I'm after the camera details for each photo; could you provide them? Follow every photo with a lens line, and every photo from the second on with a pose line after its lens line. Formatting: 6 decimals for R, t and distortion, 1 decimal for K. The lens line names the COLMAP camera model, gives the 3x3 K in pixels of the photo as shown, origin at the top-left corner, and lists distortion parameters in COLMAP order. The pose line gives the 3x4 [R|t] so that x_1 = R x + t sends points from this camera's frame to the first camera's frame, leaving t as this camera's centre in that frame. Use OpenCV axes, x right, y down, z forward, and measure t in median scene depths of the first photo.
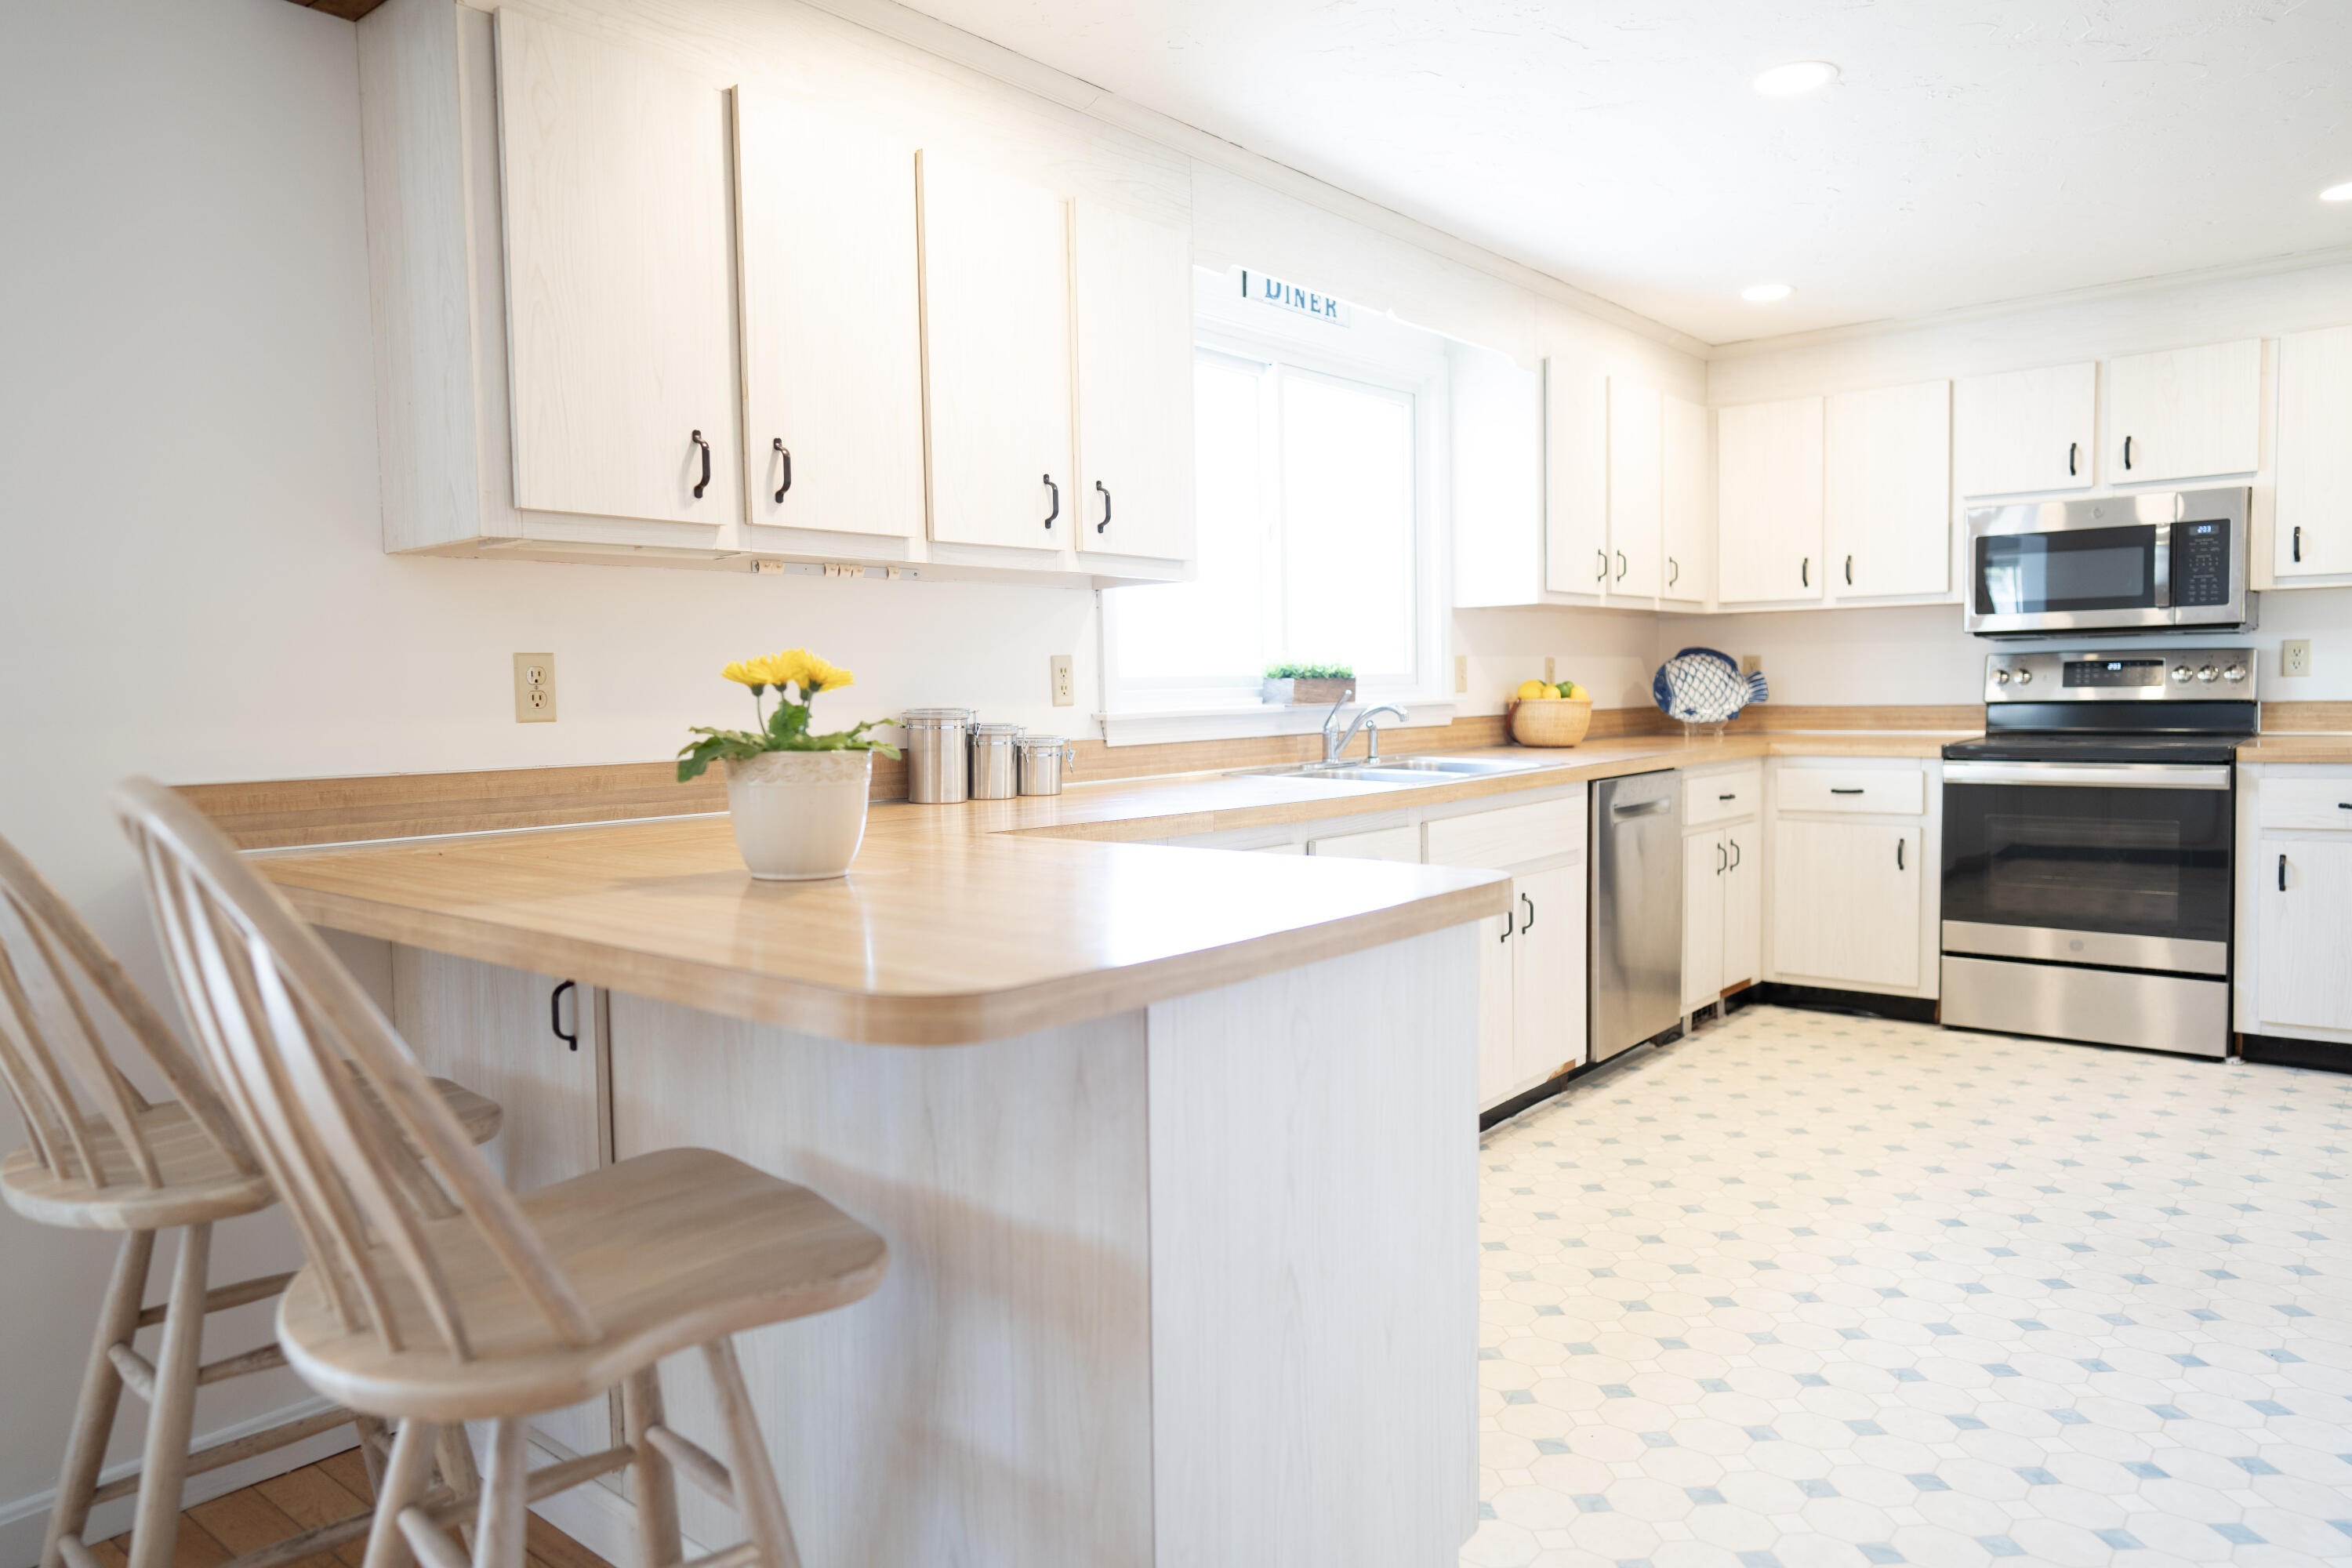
lens RADIAL K [[1545.0, 0, 1166.3], [0, 1545.0, 780.4], [0, 0, 1]] dist [-0.045374, 0.056528]
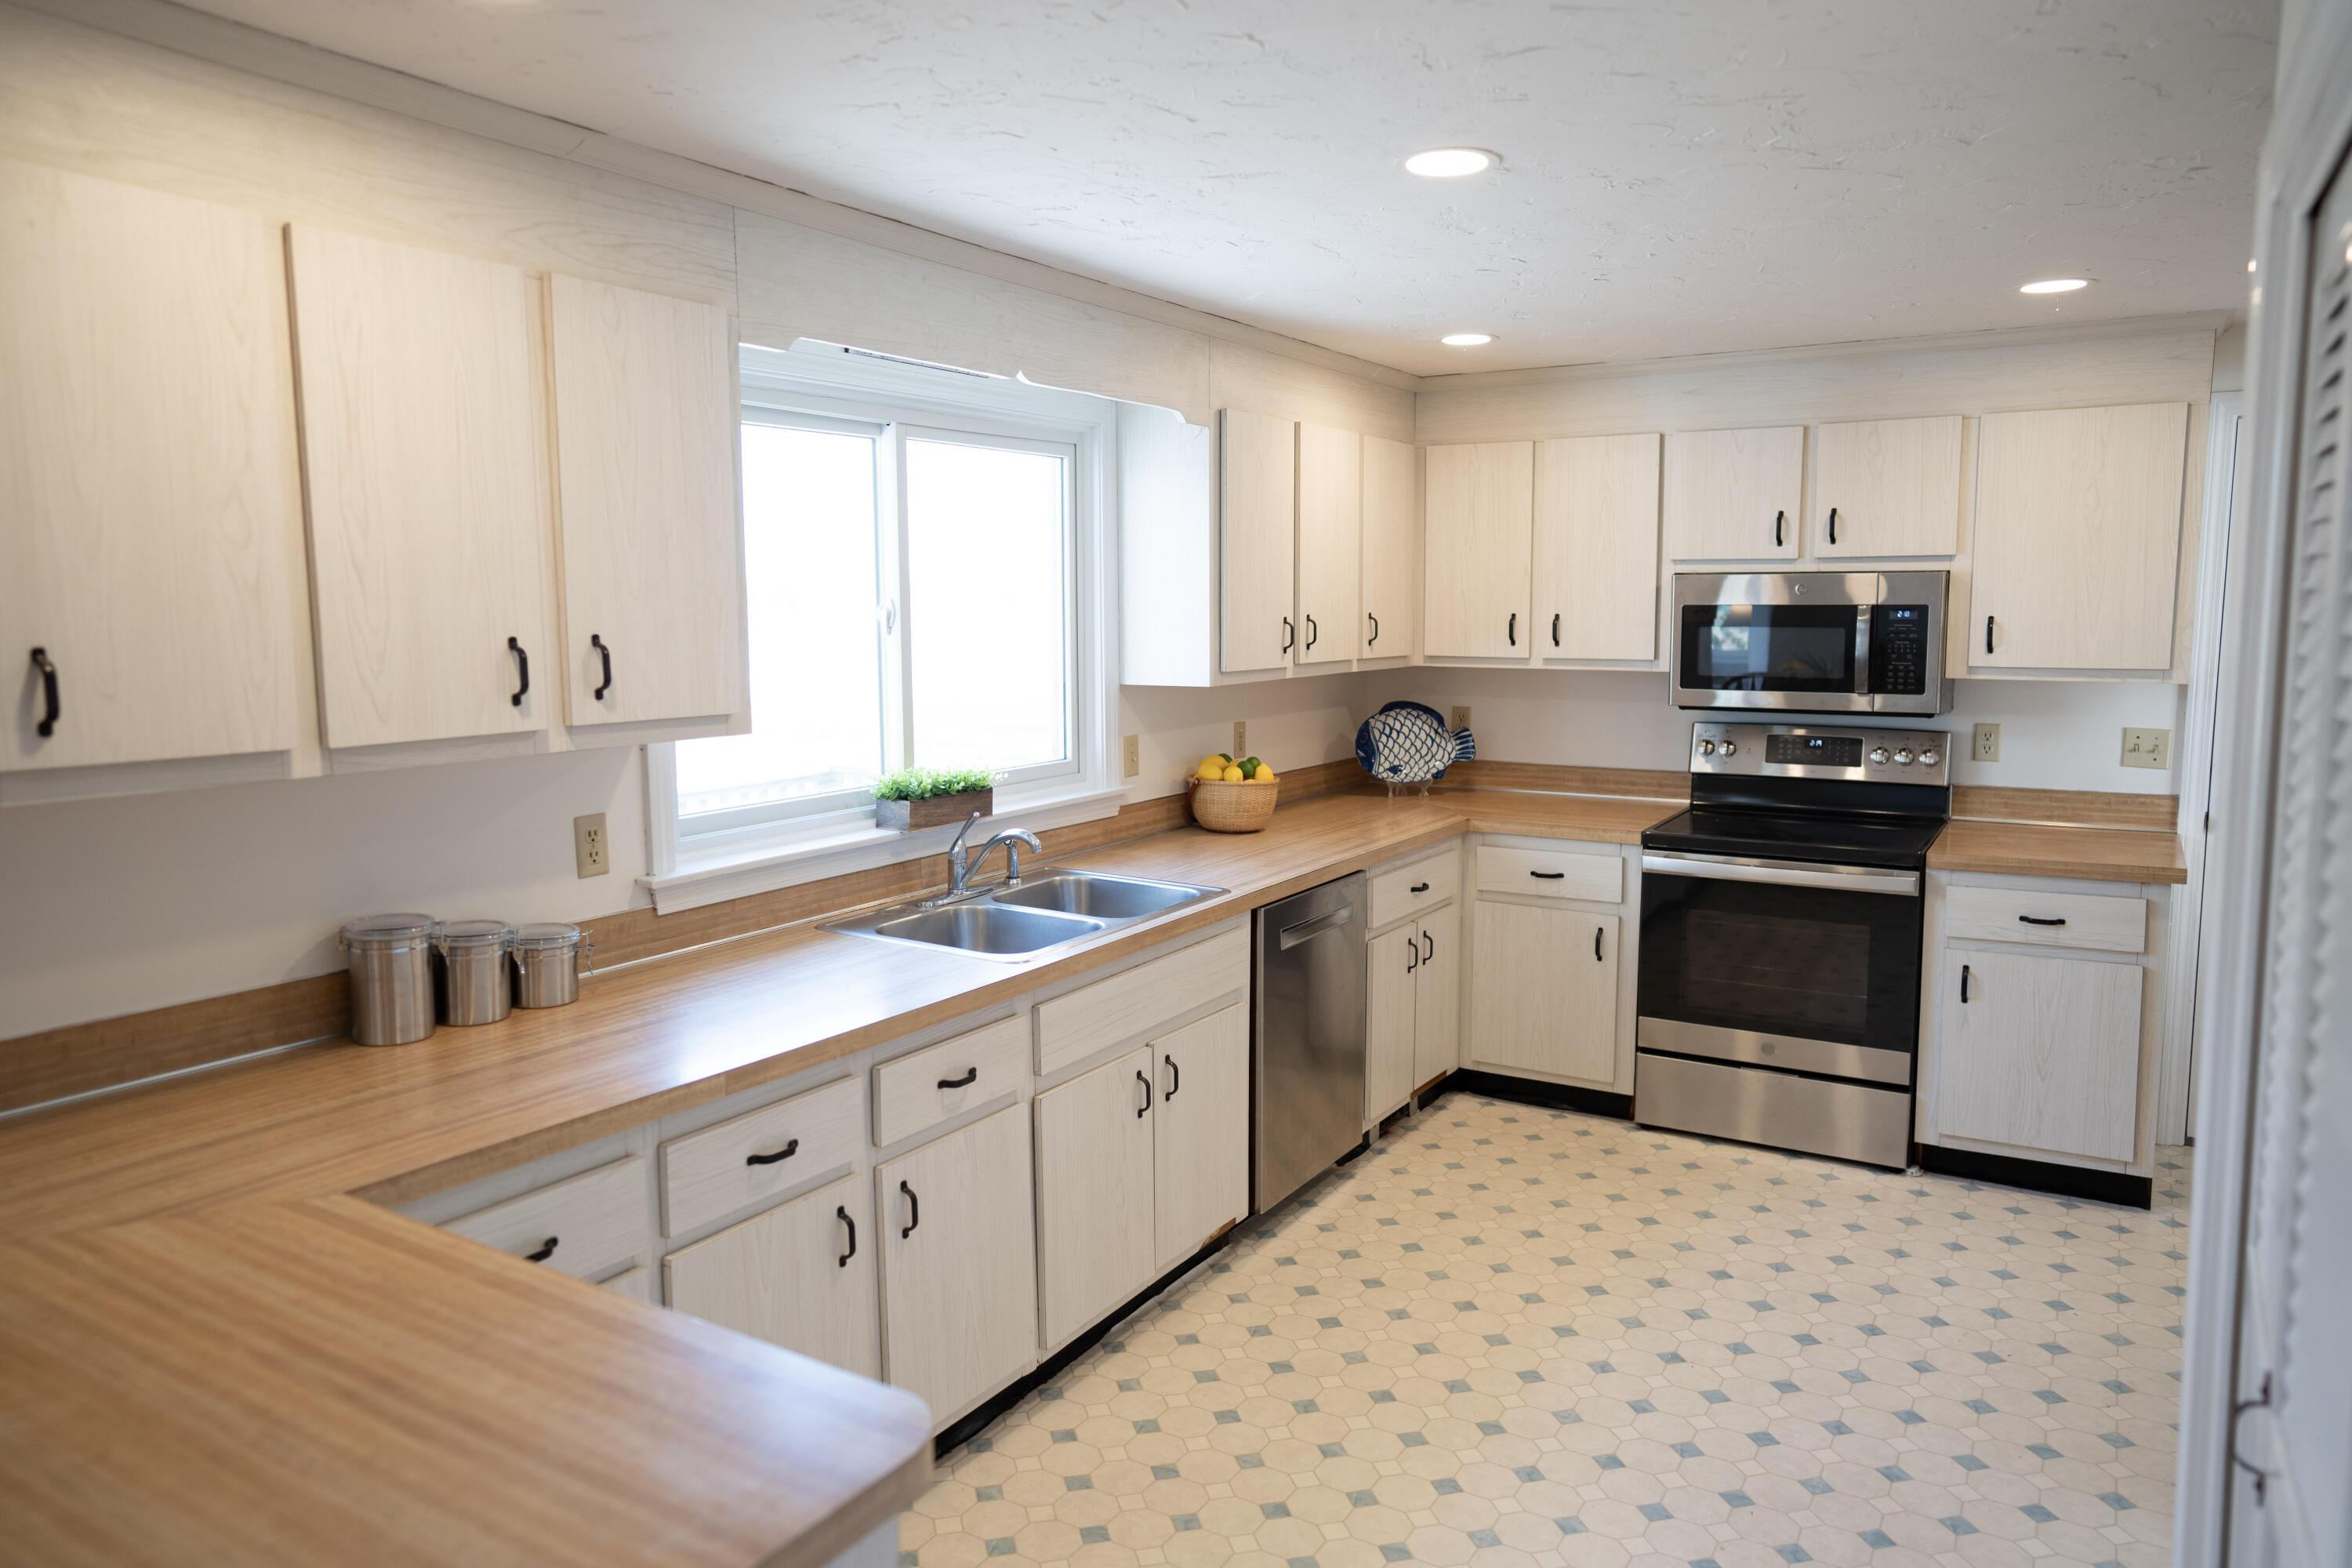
lens RADIAL K [[1545.0, 0, 1166.3], [0, 1545.0, 780.4], [0, 0, 1]] dist [-0.045374, 0.056528]
pose [[0.990316, -0.002933, 0.138801, 0.091273], [-0.004546, 0.998556, 0.053537, -0.108598], [-0.138758, -0.053650, 0.988872, 0.116001]]
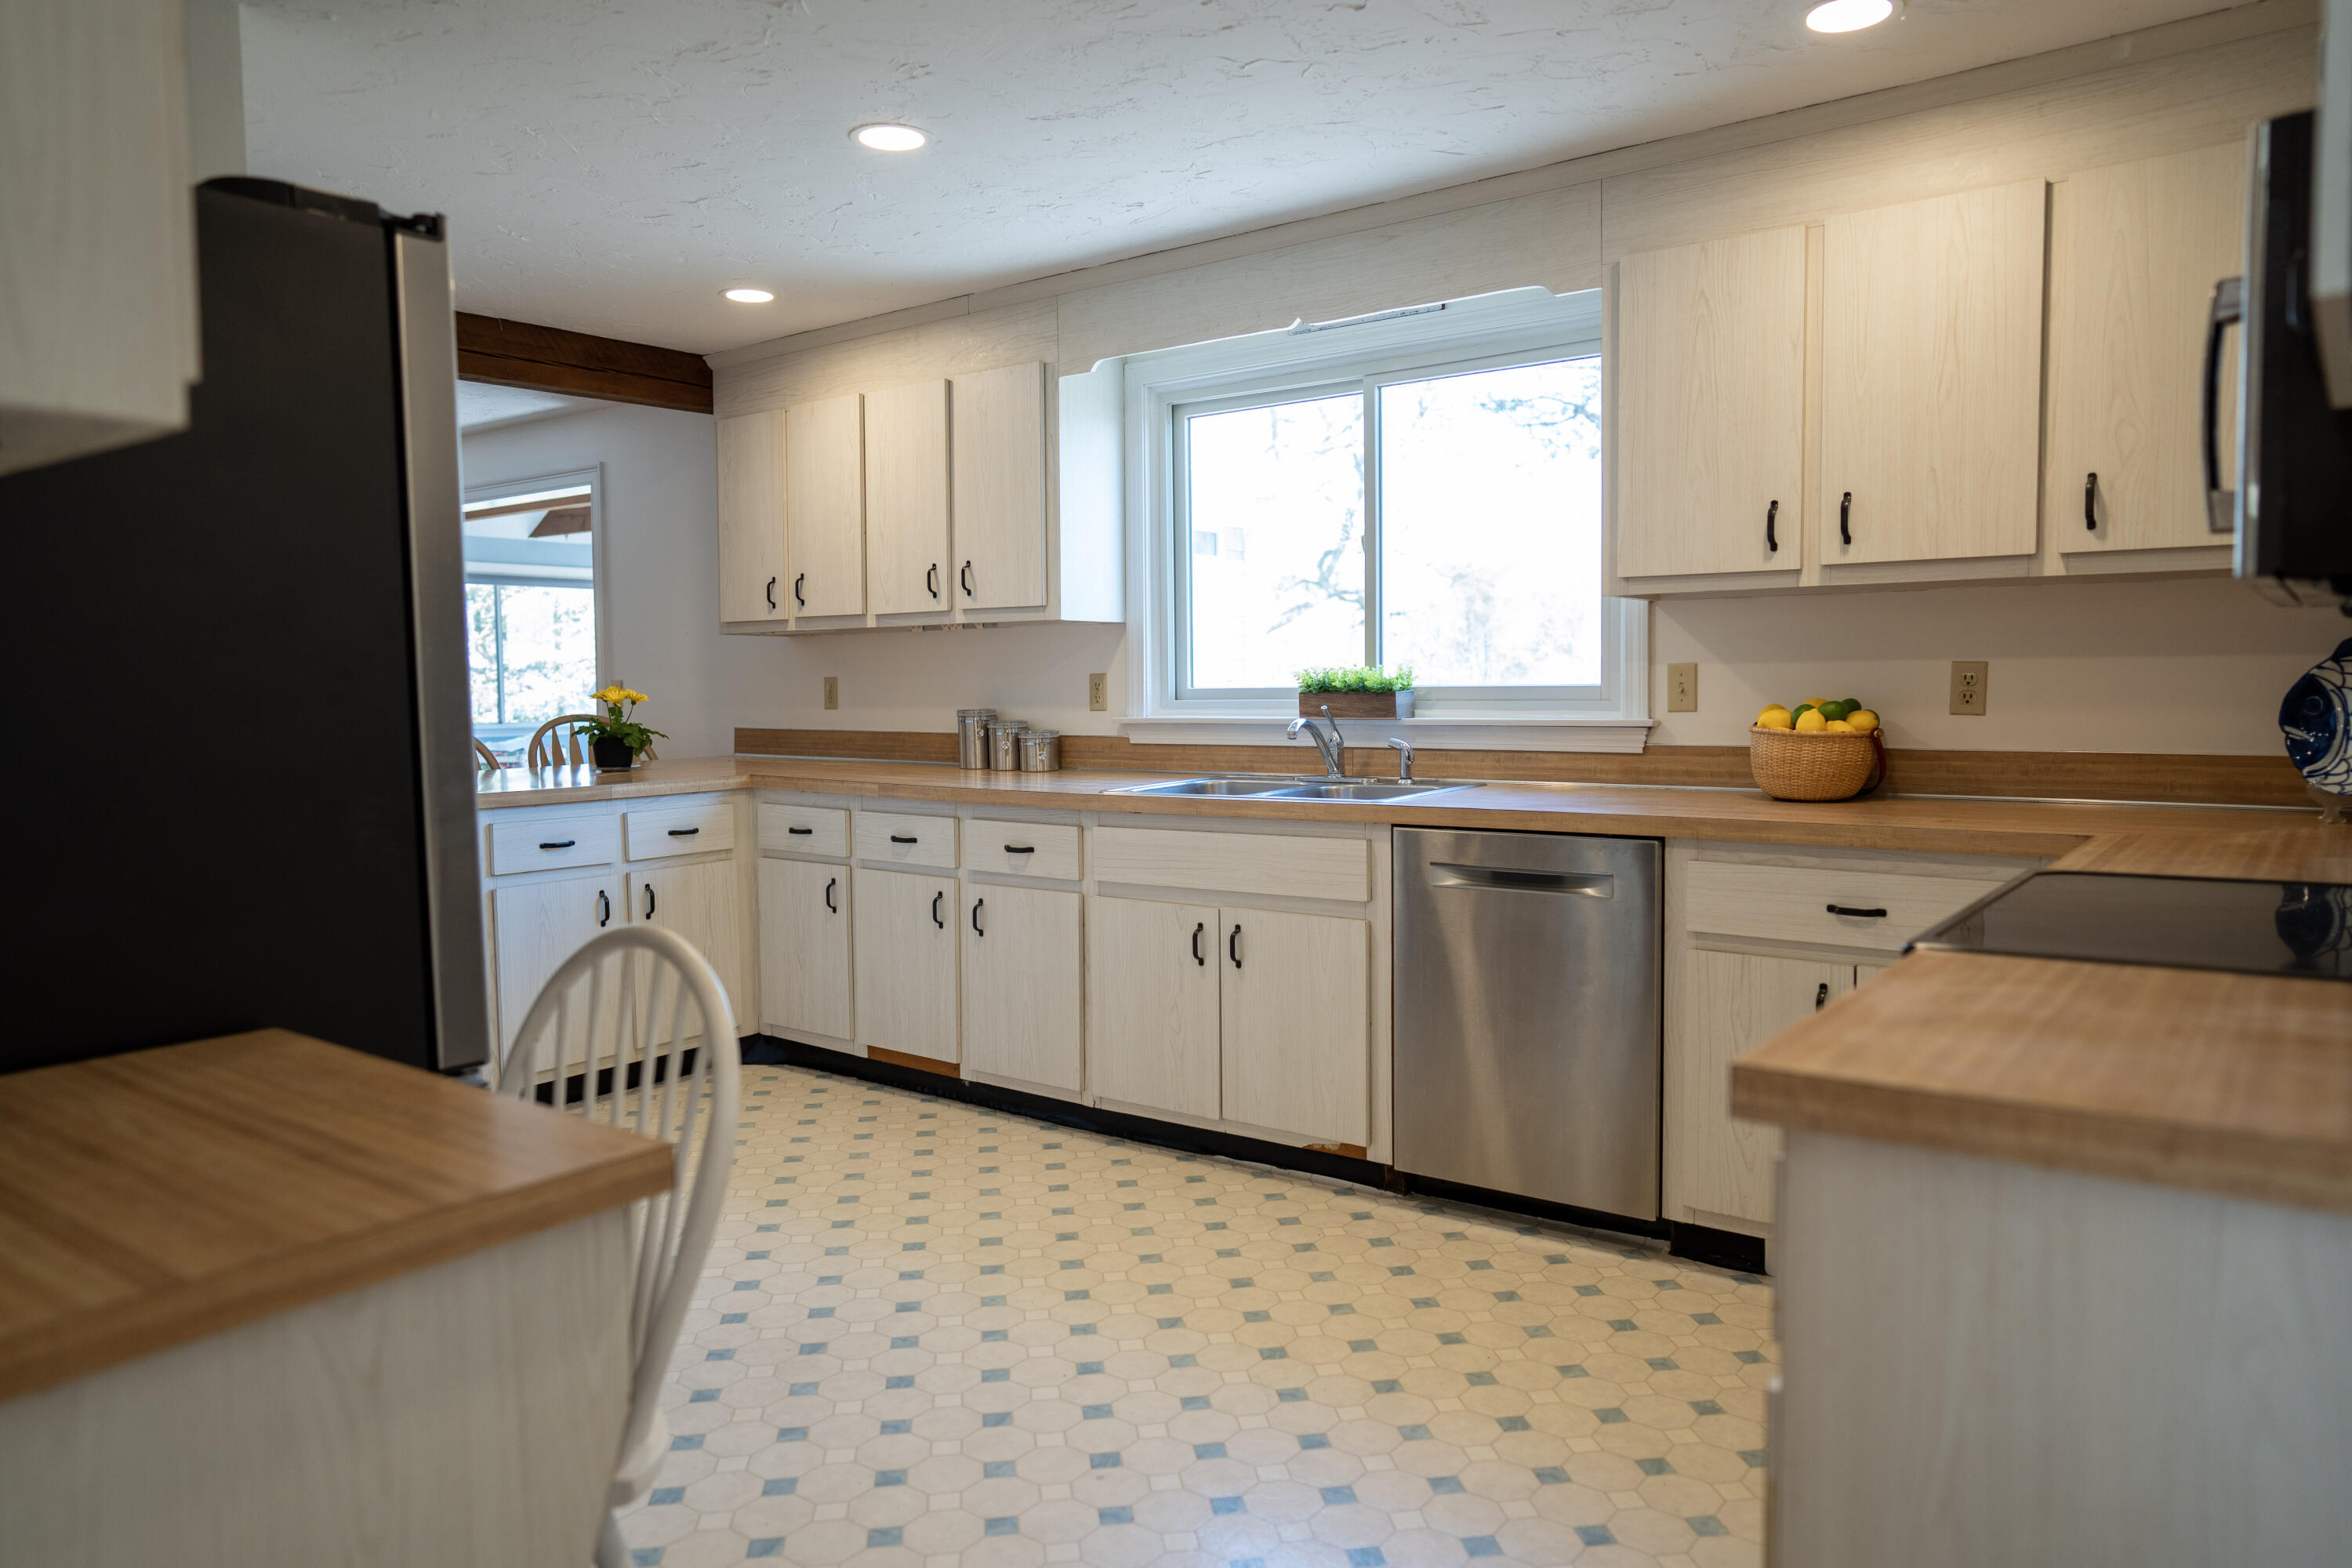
lens RADIAL K [[1553.9, 0, 1194.1], [0, 1553.9, 772.5], [0, 0, 1]] dist [-0.045979, 0.063020]
pose [[0.051317, 0.077711, -0.995654, 0.982065], [-0.052027, 0.995822, 0.075042, -0.076103], [0.997326, 0.047950, 0.055145, 0.762254]]
